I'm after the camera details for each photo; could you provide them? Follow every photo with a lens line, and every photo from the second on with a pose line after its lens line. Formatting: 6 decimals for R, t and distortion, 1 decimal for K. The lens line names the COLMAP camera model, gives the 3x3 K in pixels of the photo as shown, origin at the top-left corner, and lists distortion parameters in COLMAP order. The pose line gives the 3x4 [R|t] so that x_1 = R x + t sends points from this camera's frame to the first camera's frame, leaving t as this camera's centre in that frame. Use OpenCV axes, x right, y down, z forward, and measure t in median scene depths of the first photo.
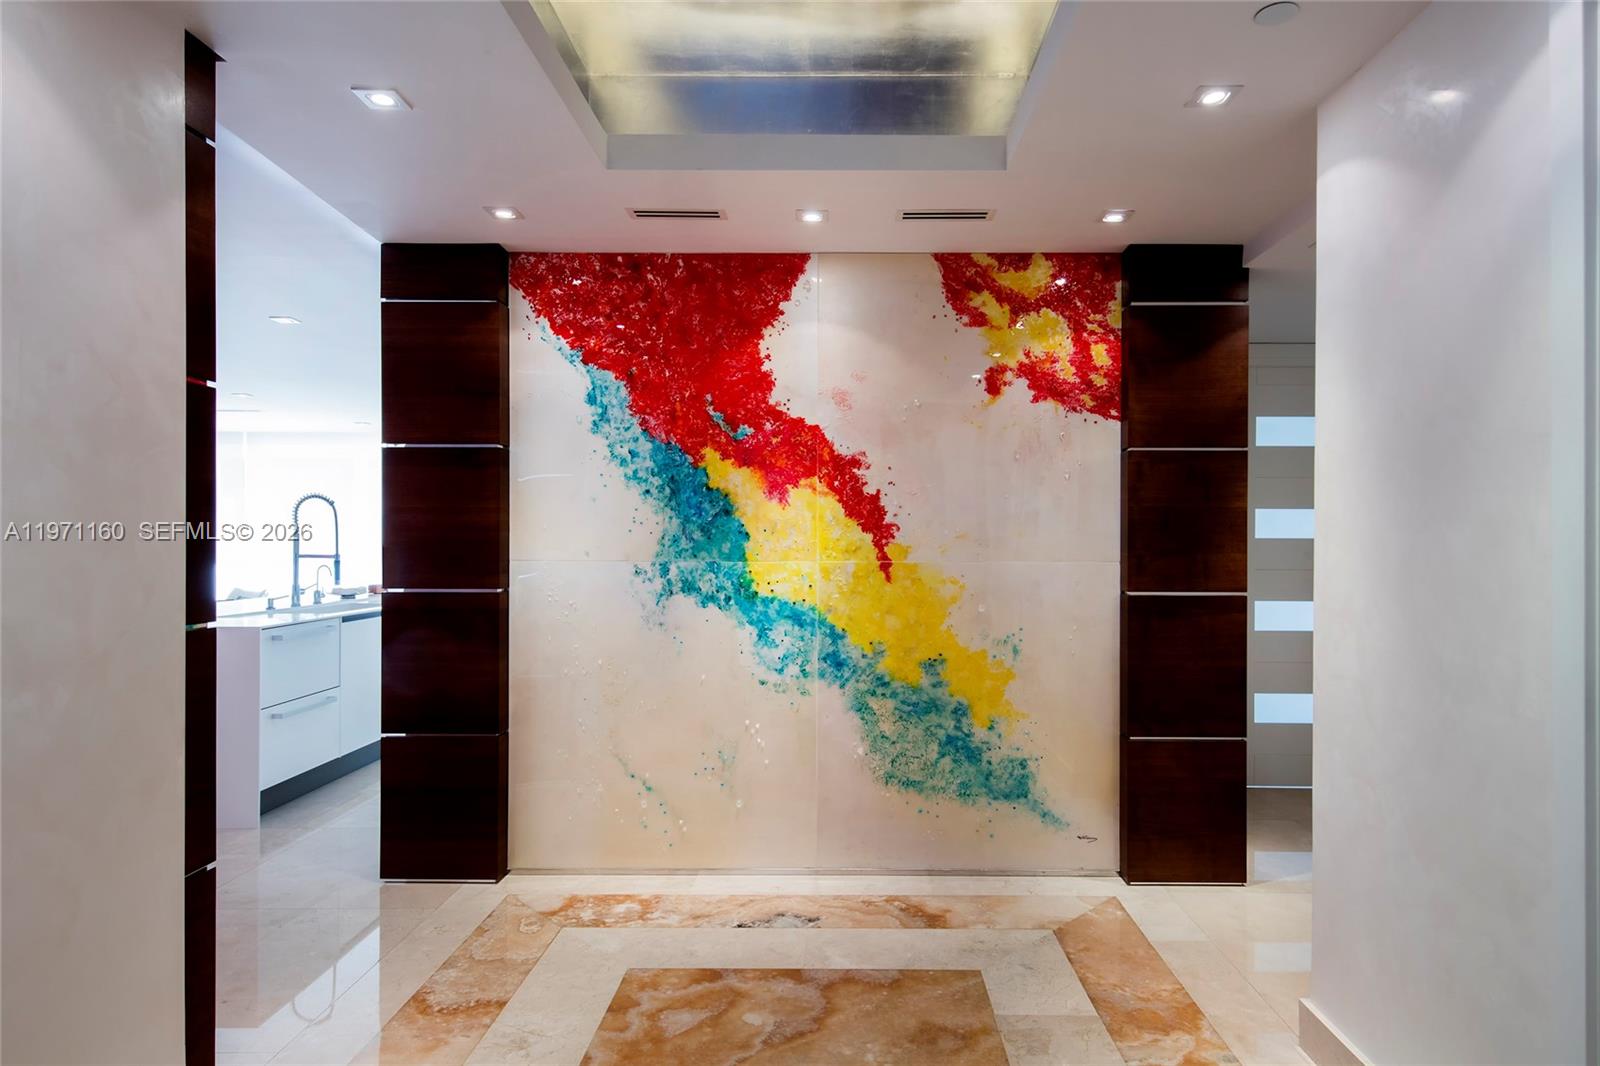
lens RADIAL K [[865.5, 0, 800.0], [0, 865.5, 533.0], [0, 0, 1]] dist [-0.003179, -0.000673]
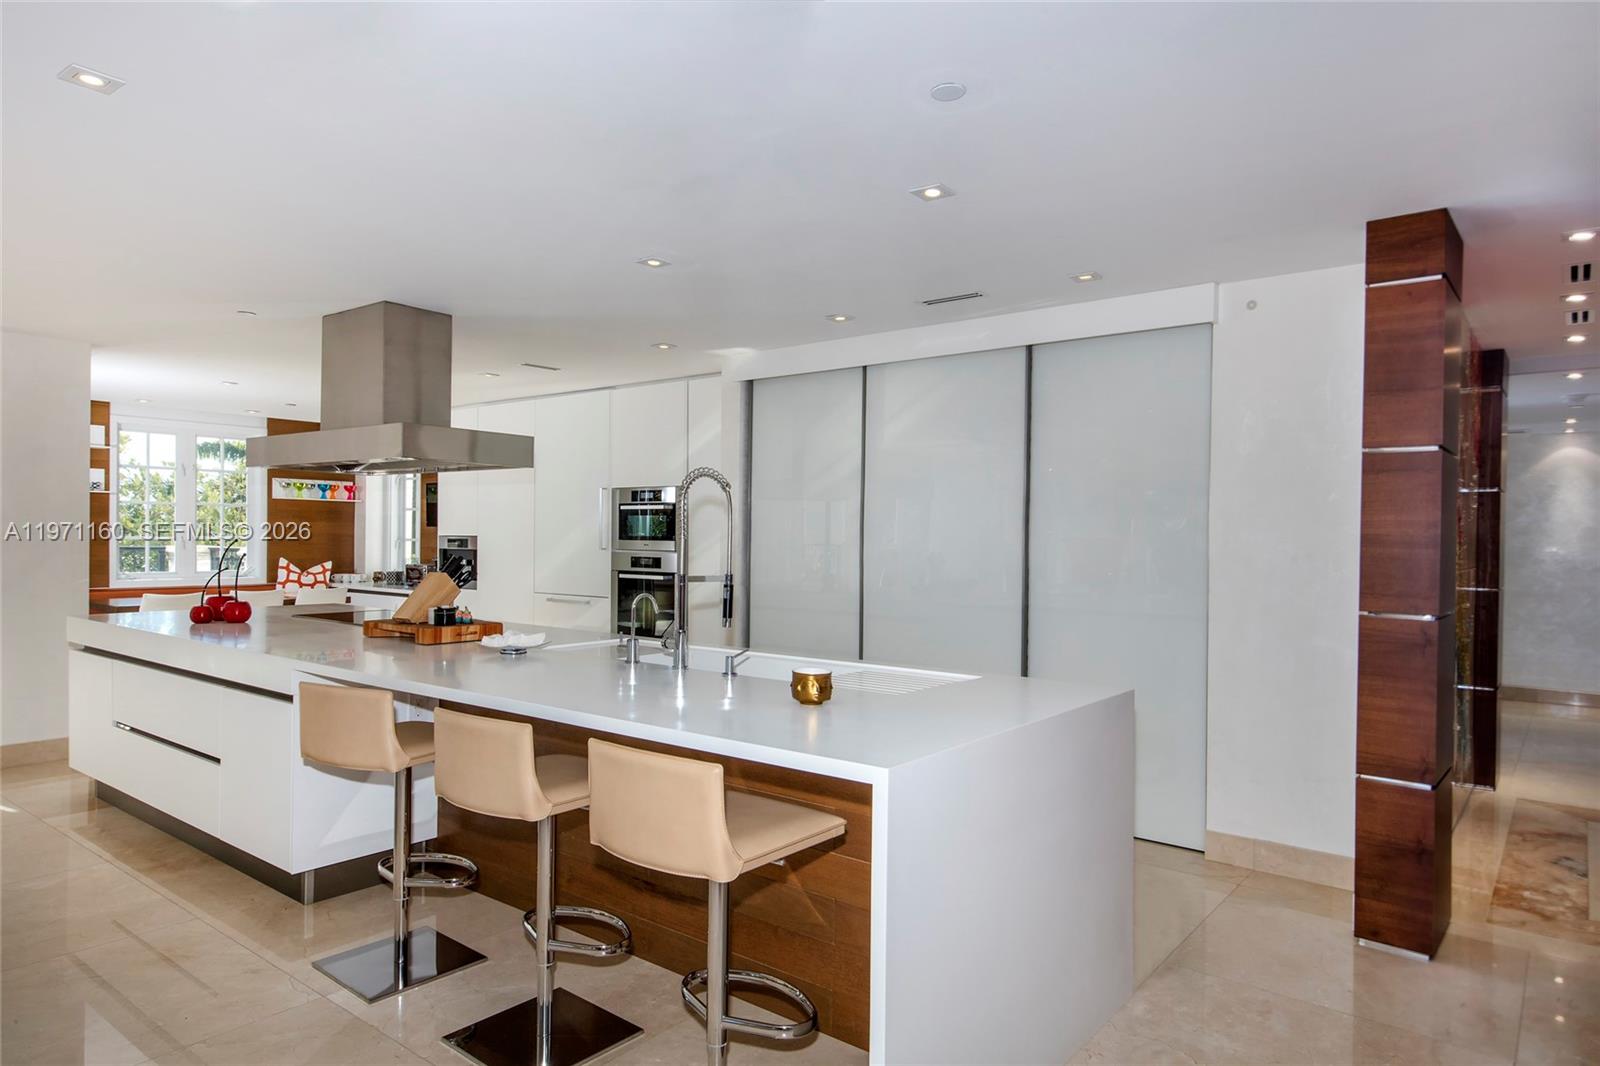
lens RADIAL K [[964.5, 0, 800.0], [0, 964.5, 533.0], [0, 0, 1]] dist [0.006346, 0.000958]
pose [[0.638600, 0.009088, 0.769485, -1.667289], [-0.011525, 0.999931, -0.002245, -0.003509], [-0.769452, -0.007434, 0.638661, 0.908927]]
